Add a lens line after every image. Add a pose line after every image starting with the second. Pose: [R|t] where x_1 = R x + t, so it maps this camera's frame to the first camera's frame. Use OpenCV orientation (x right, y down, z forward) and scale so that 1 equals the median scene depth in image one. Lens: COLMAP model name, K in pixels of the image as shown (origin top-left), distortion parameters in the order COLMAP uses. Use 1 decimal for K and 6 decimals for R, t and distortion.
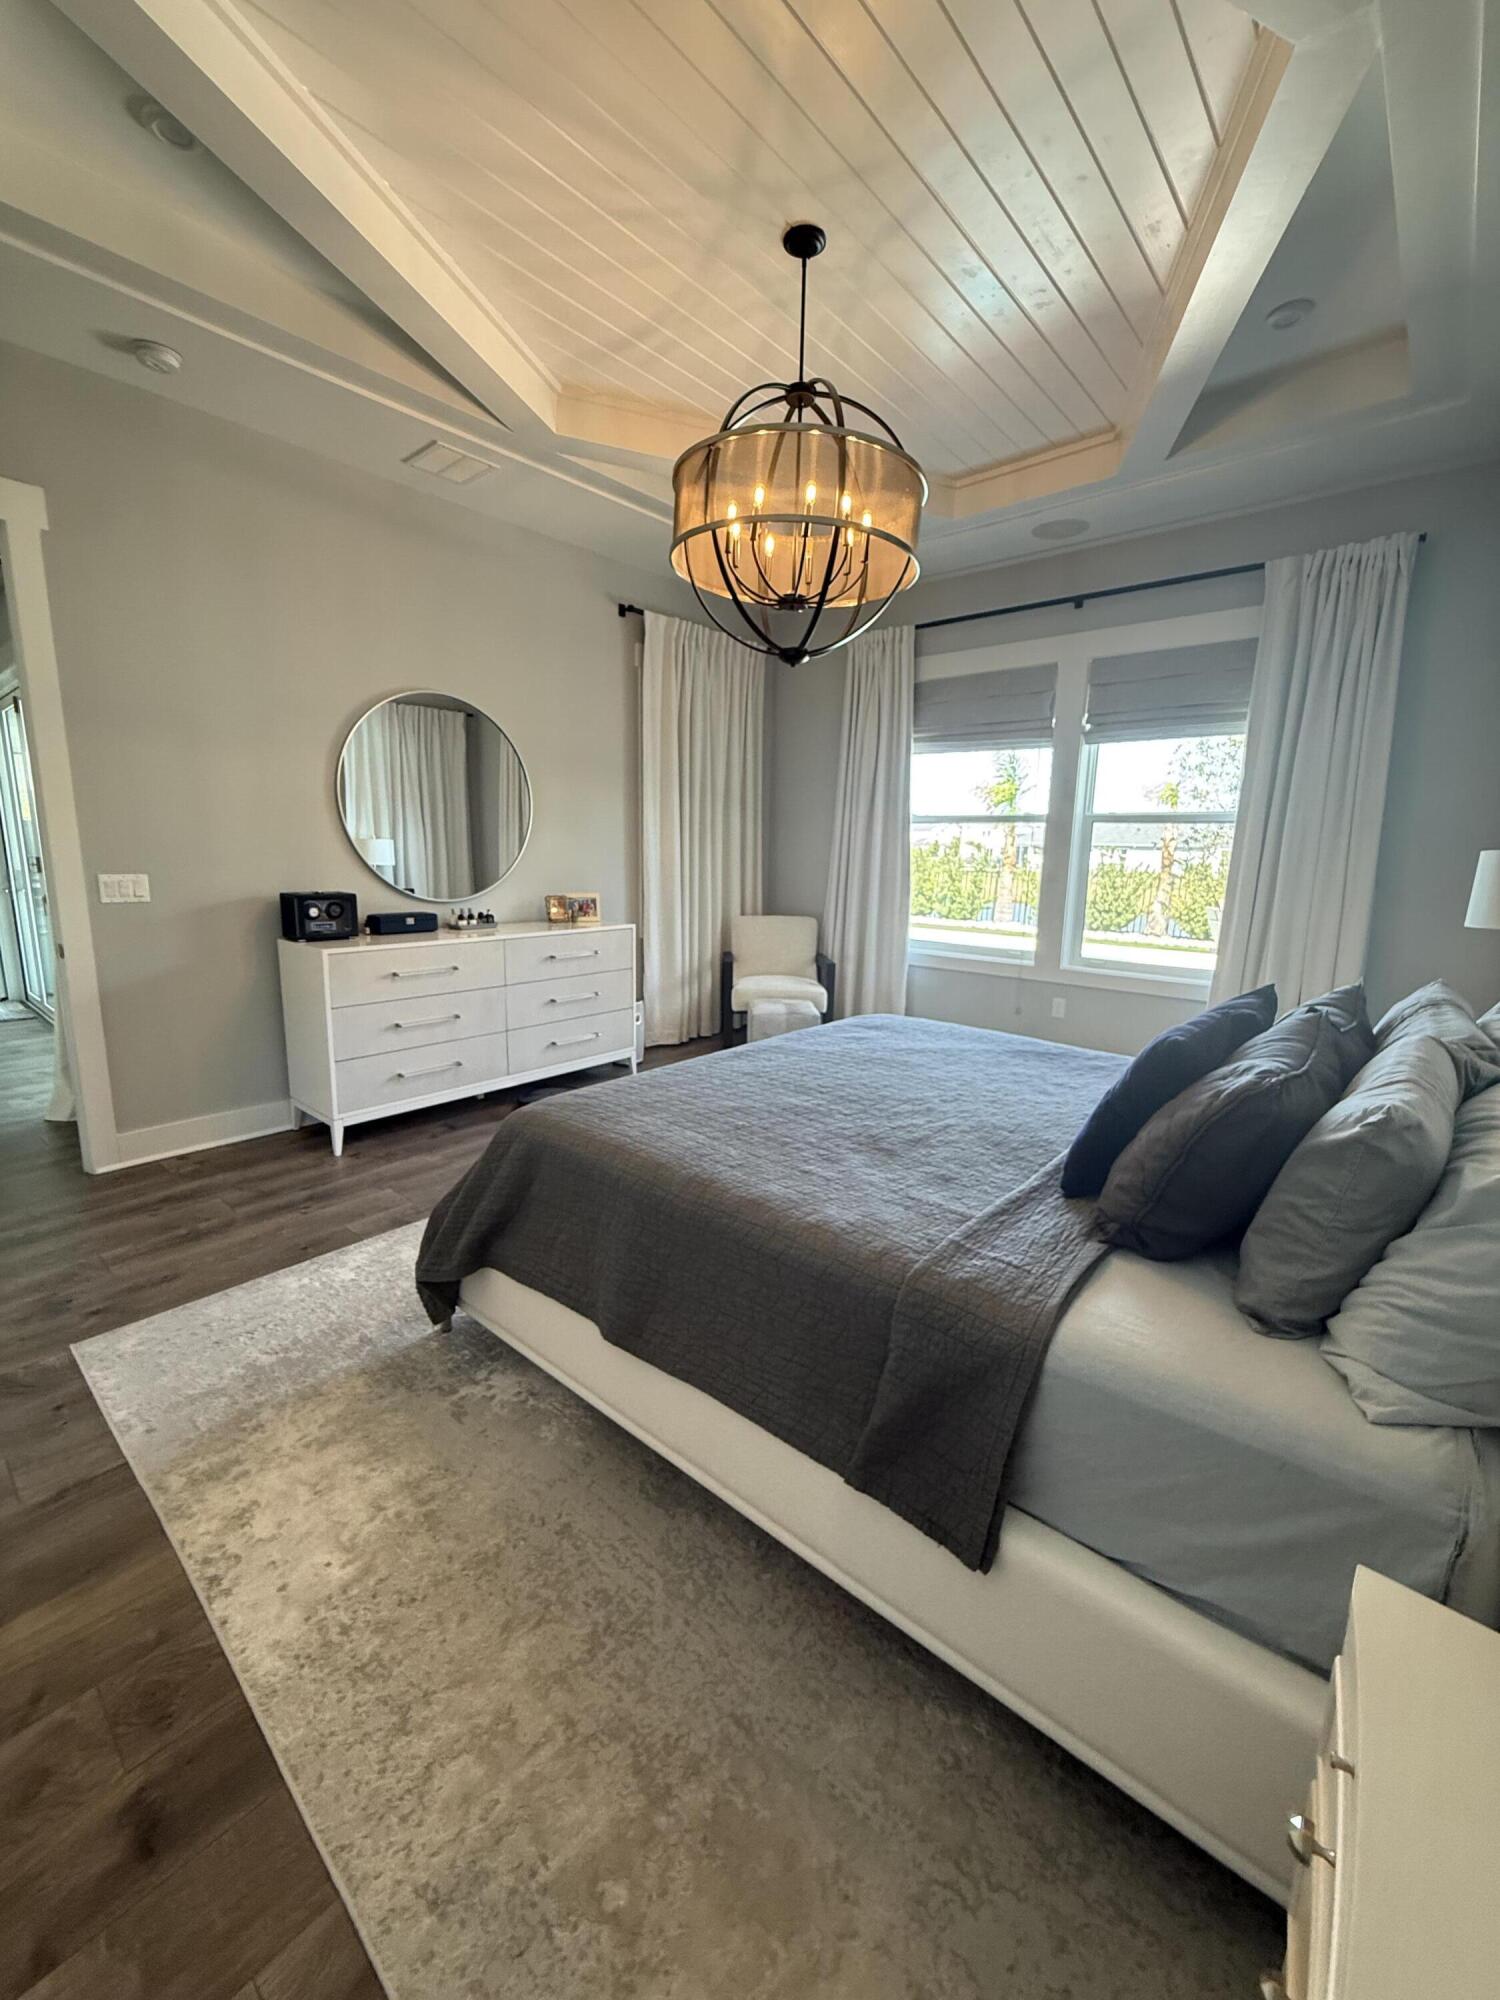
lens RADIAL K [[800.4, 0, 755.4], [0, 800.4, 999.7], [0, 0, 1]] dist [-0.001490, 0.000367]
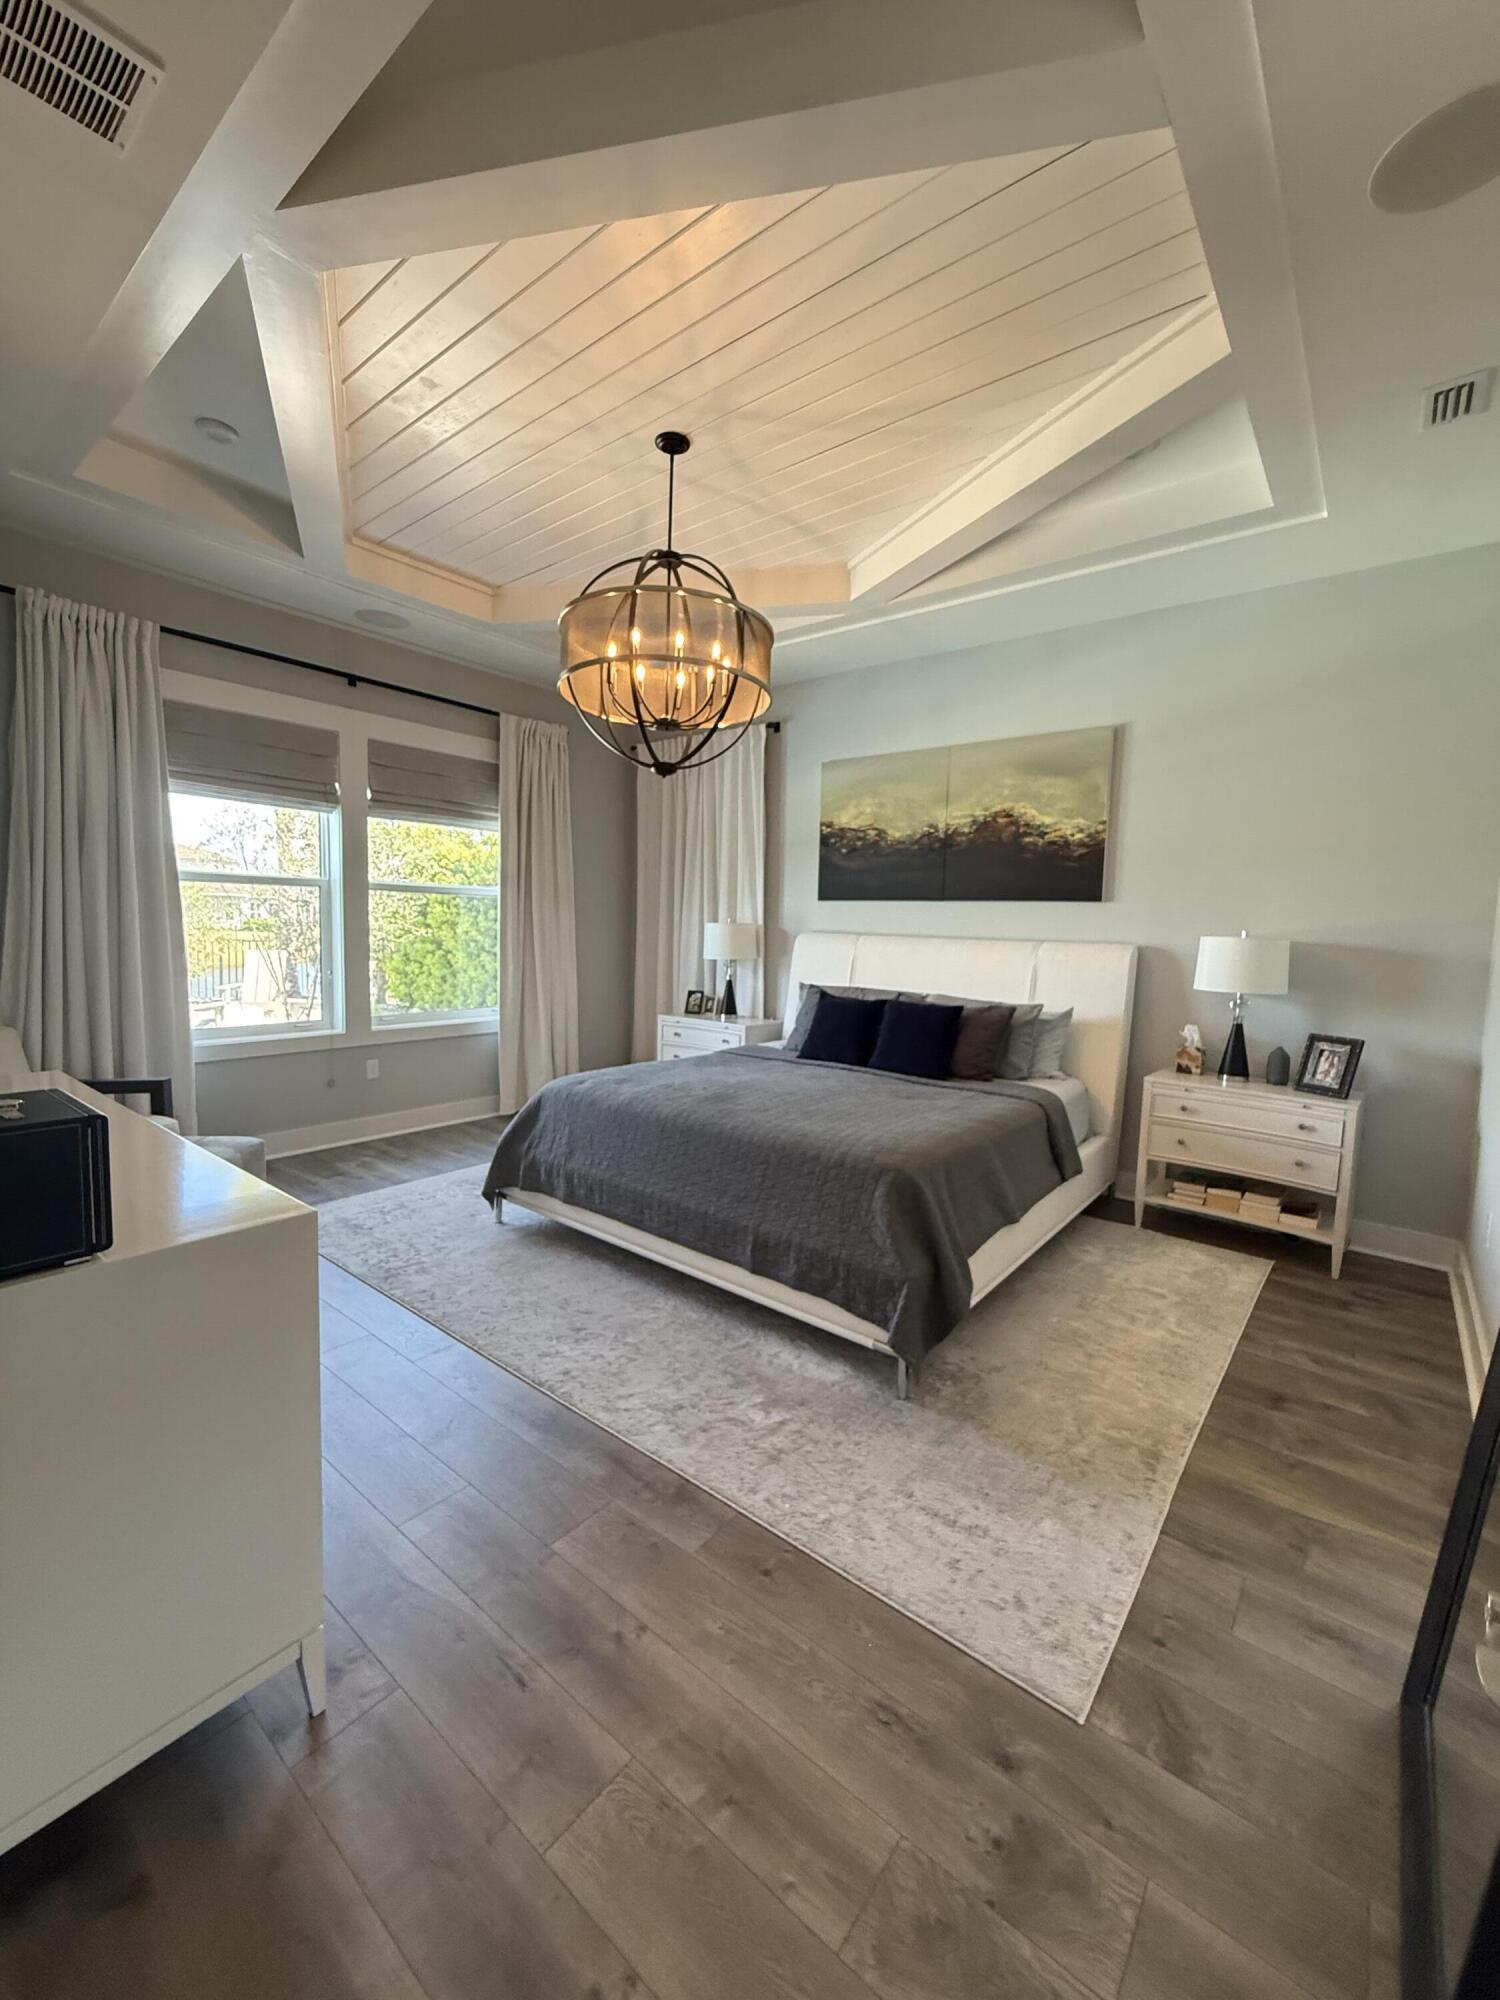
lens RADIAL K [[800.4, 0, 750.3], [0, 800.4, 995.3], [0, 0, 1]] dist [-0.001490, 0.000367]
pose [[-0.034699, -0.110105, 0.993314, -0.794652], [0.157587, 0.980876, 0.114231, -0.151718], [-0.986895, 0.160497, -0.016685, 0.655695]]
